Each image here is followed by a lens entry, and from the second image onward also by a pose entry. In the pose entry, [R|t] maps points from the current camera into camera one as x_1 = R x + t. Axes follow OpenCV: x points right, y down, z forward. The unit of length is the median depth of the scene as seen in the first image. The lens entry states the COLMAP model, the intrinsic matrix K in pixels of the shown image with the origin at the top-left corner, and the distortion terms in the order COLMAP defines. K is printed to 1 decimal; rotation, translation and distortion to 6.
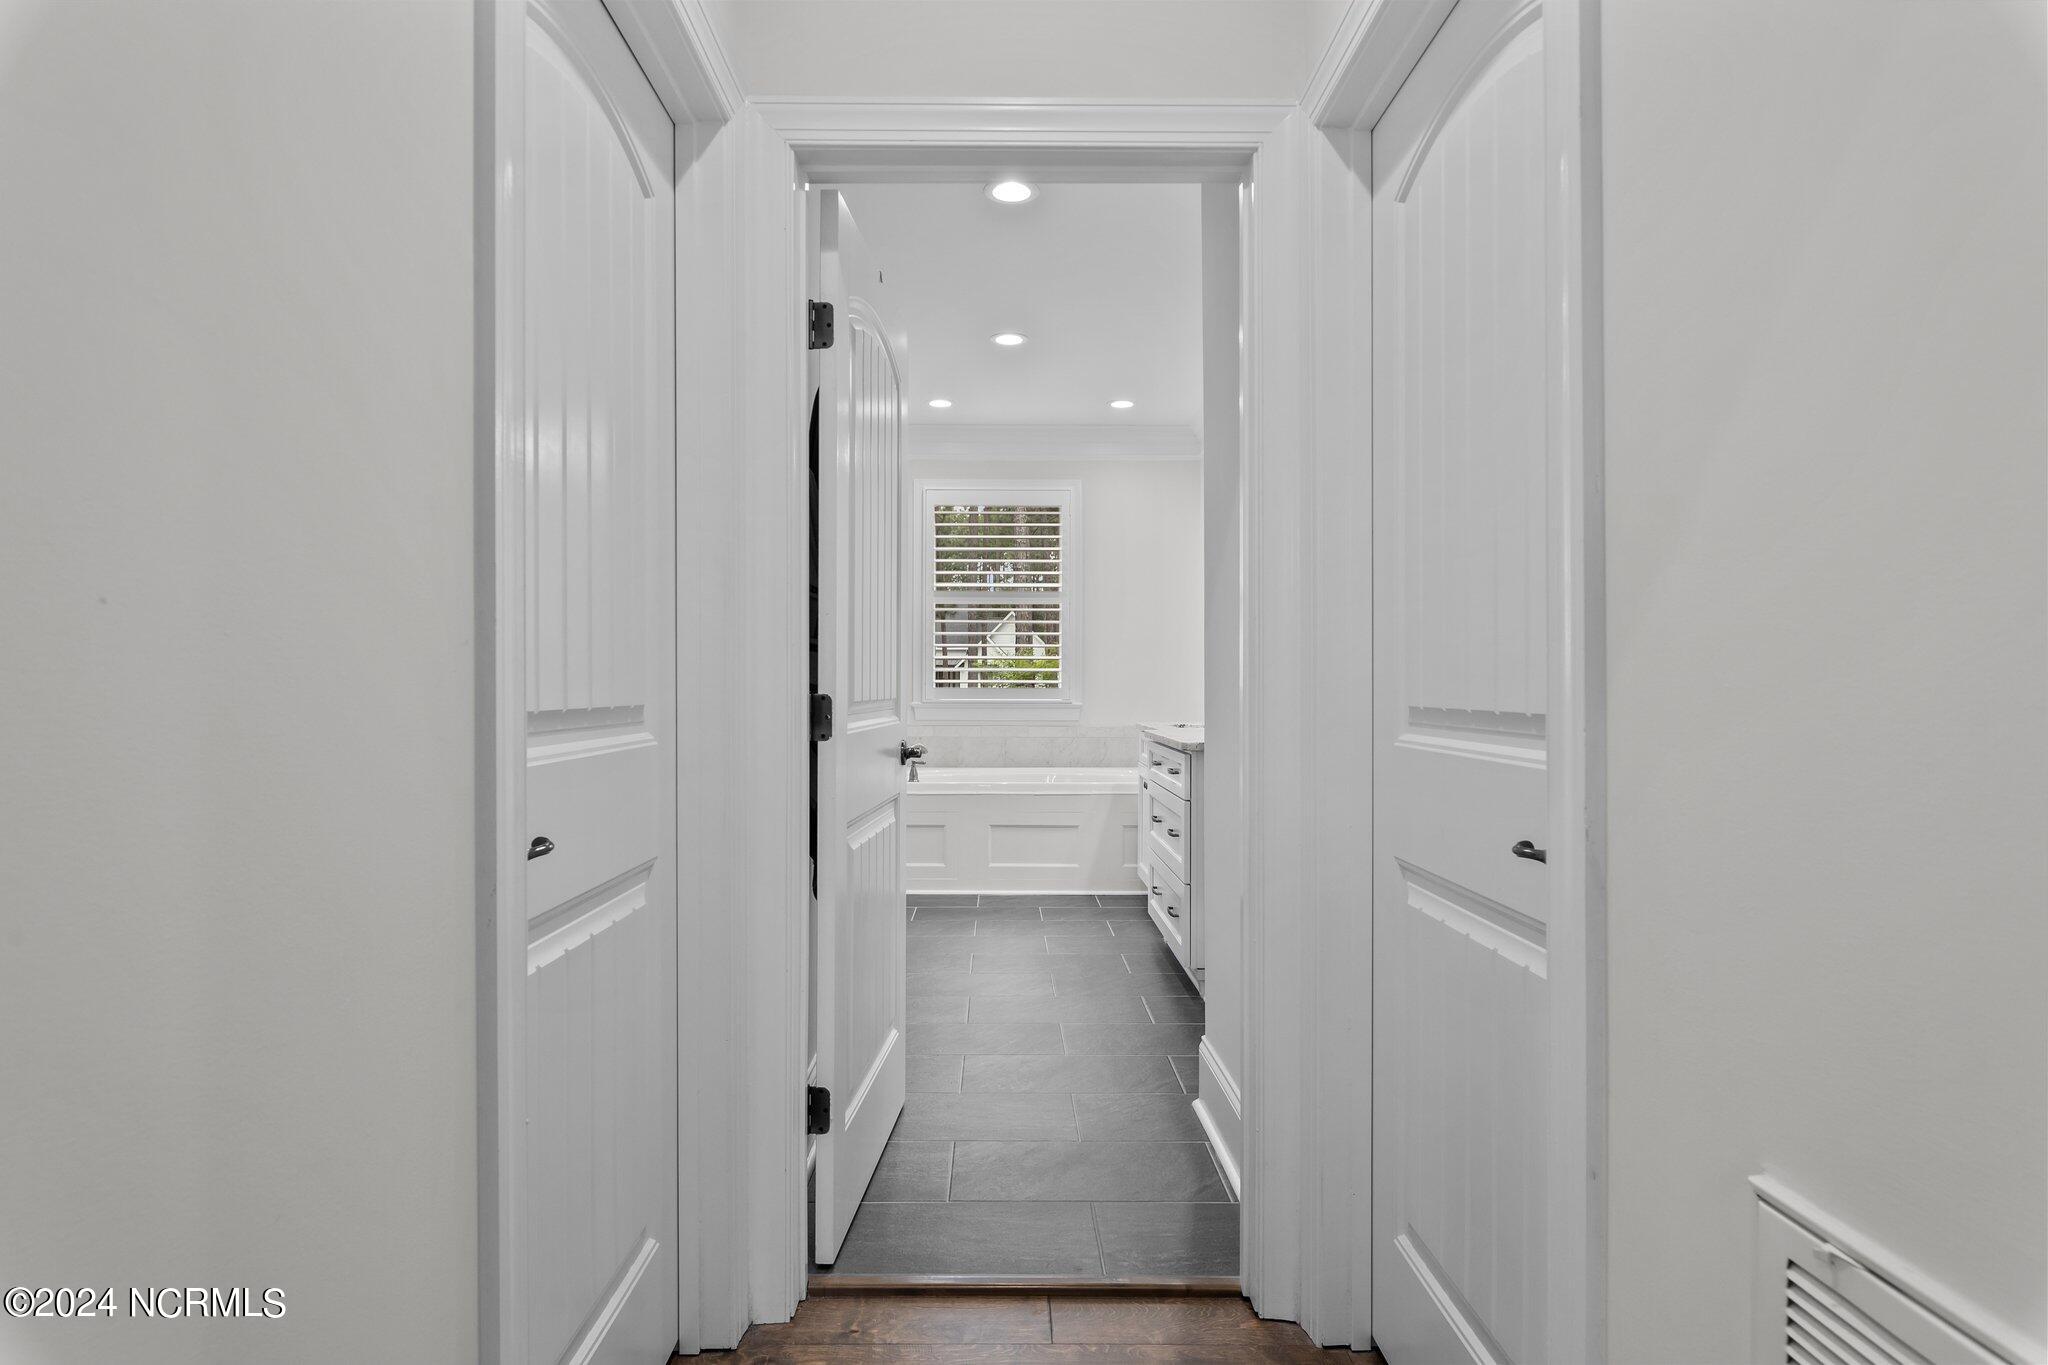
lens RADIAL K [[1146.3, 0, 1024.0], [0, 1146.3, 682.5], [0, 0, 1]] dist [-0.000051, -0.000005]
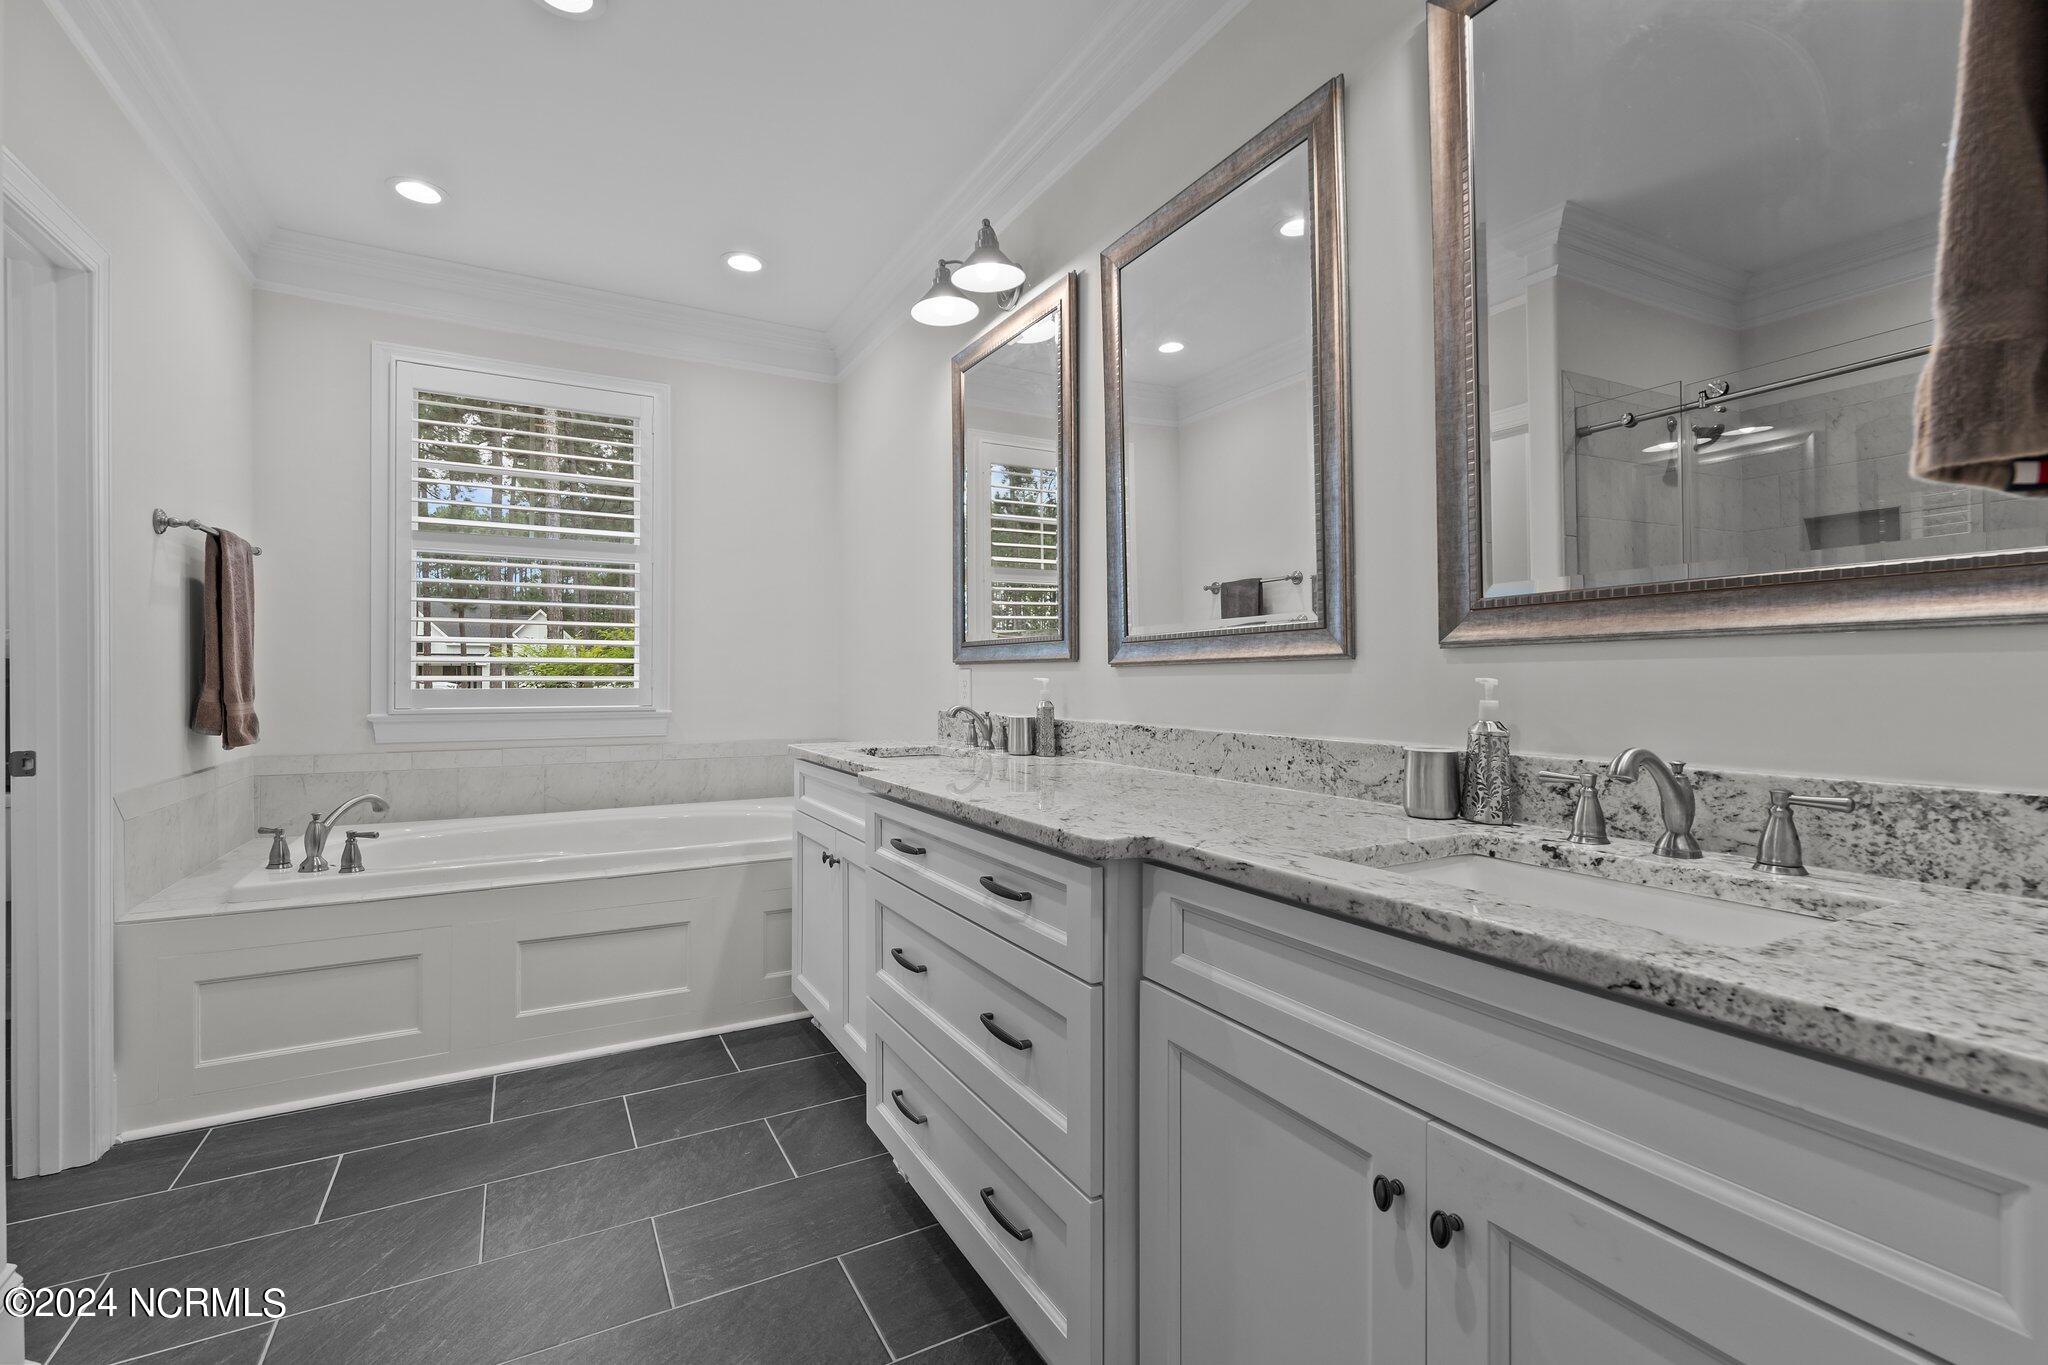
lens RADIAL K [[900.4, 0, 1008.0], [0, 900.4, 693.5], [0, 0, 1]] dist [0.000592, -0.000141]
pose [[0.892002, -0.008918, 0.451943, -0.012575], [0.001581, 0.999861, 0.016610, -0.000594], [-0.452028, -0.014101, 0.891892, 0.434197]]
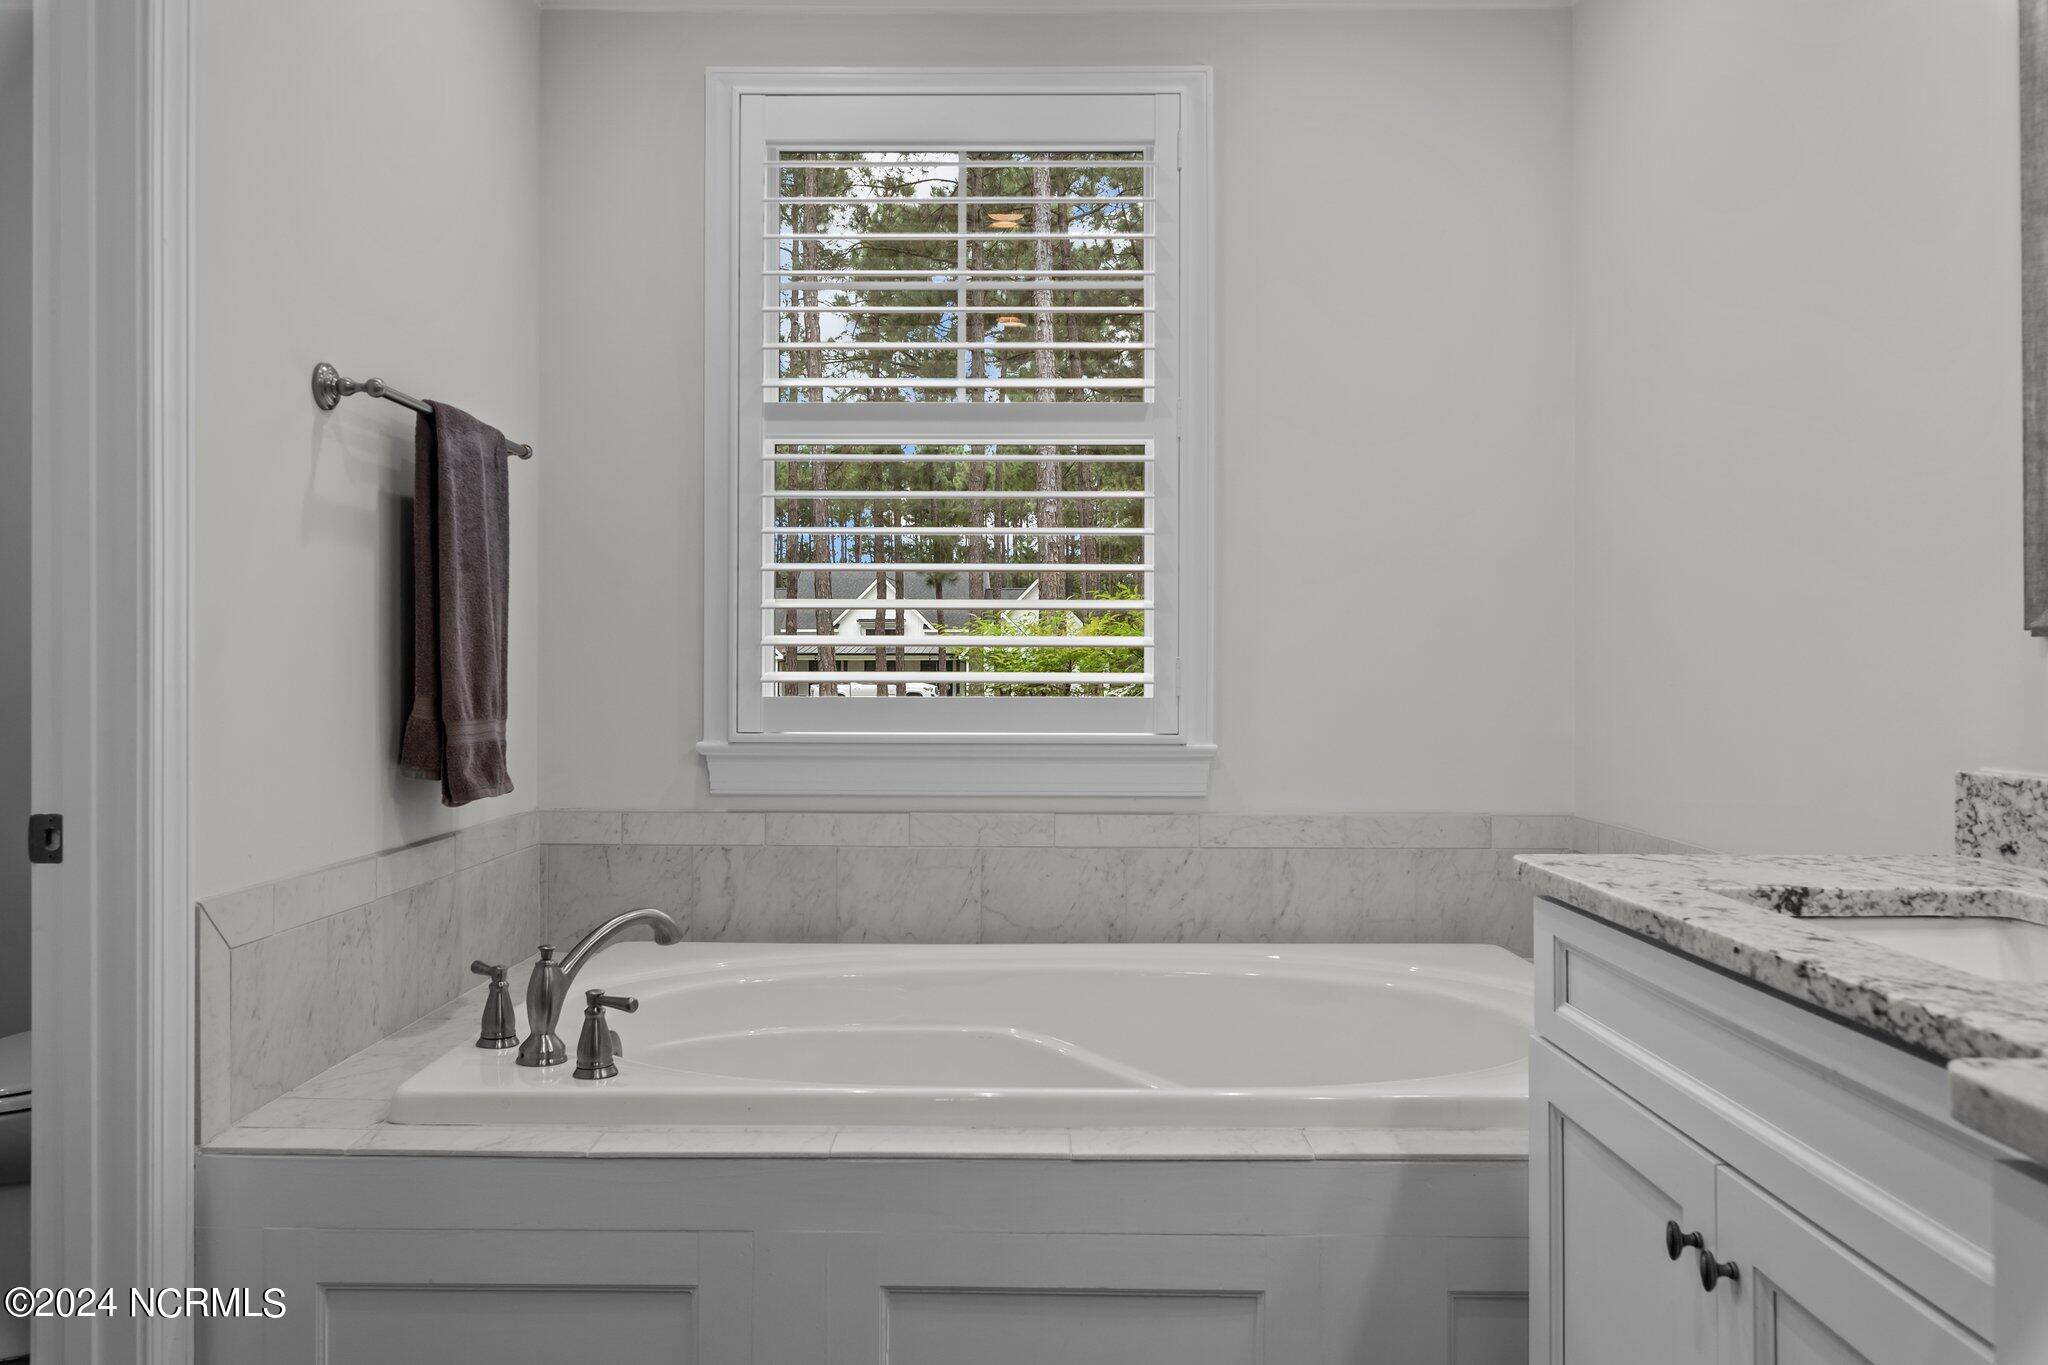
lens RADIAL K [[1436.5, 0, 1020.6], [0, 1436.5, 574.7], [0, 0, 1]] dist [-0.003761, -0.003964]
pose [[0.999736, -0.002204, -0.022864, 0.004377], [0.000550, 0.997396, -0.072122, -0.000589], [0.022963, 0.072091, 0.997134, 0.588704]]
